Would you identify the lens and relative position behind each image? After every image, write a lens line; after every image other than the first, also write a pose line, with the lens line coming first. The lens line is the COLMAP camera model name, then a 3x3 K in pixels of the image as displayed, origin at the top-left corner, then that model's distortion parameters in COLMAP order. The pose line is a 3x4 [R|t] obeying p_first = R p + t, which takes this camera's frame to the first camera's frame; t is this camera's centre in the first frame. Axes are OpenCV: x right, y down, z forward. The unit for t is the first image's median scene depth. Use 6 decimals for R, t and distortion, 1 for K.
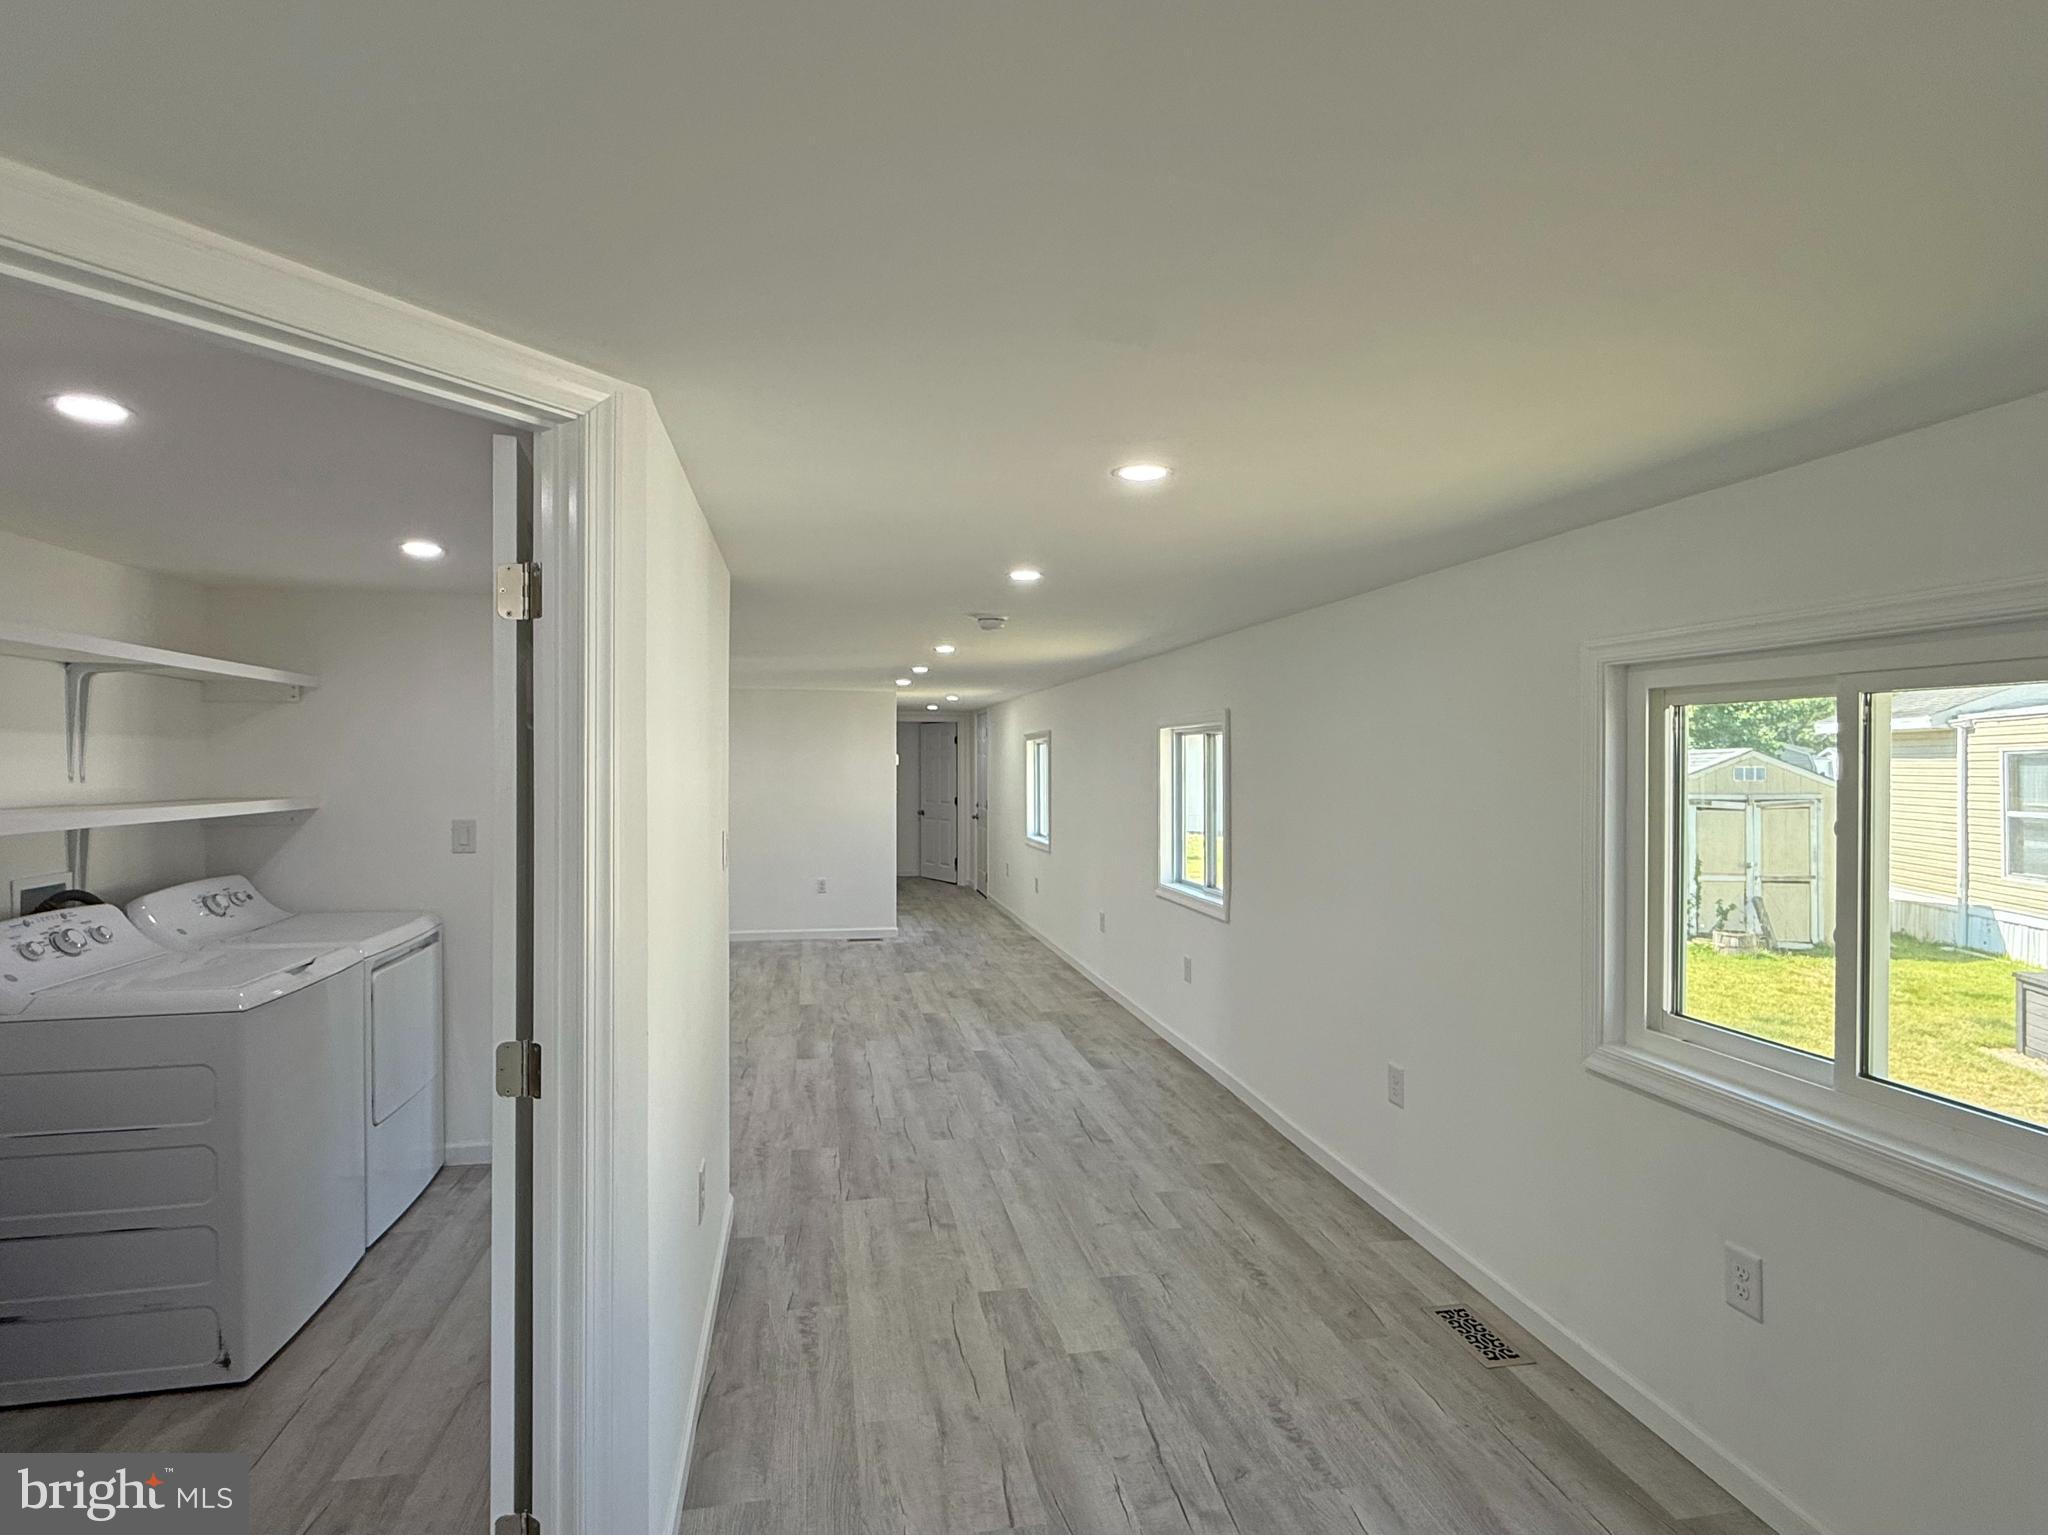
lens RADIAL K [[1021.1, 0, 1019.5], [0, 1021.1, 761.5], [0, 0, 1]] dist [-0.001101, -0.000020]
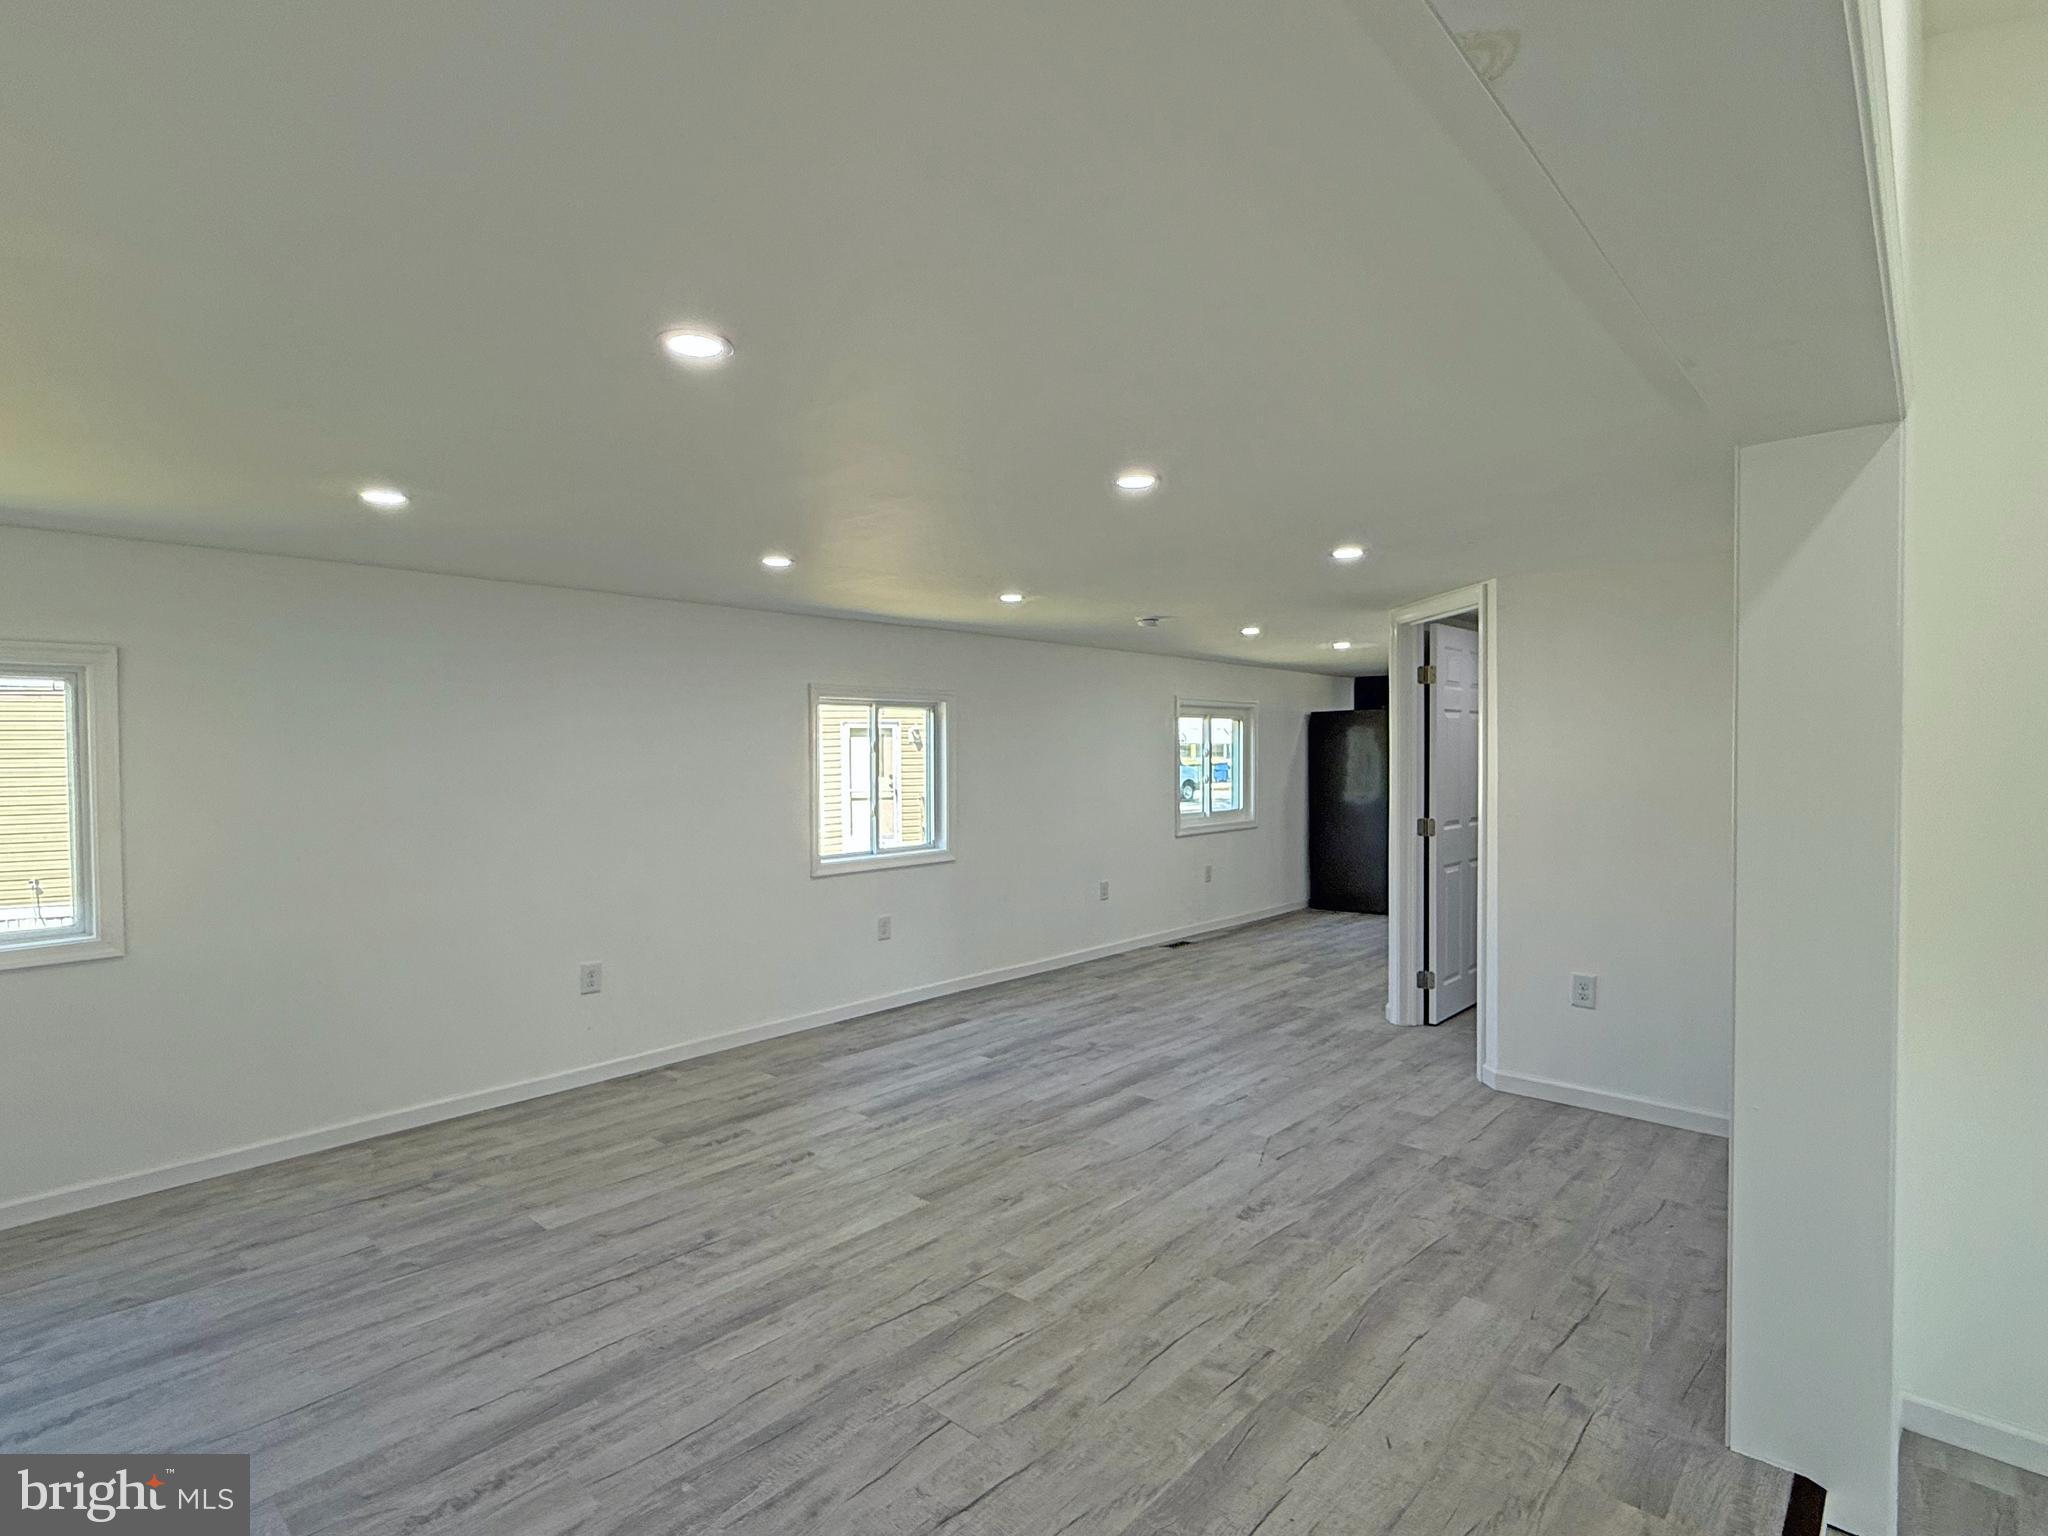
lens RADIAL K [[1021.1, 0, 1021.6], [0, 1021.1, 766.0], [0, 0, 1]] dist [-0.001101, -0.000020]
pose [[-0.584137, -0.013527, 0.811542, -0.813392], [0.004125, 0.999799, 0.019634, 0.016295], [-0.811645, 0.014816, -0.583963, 1.573841]]
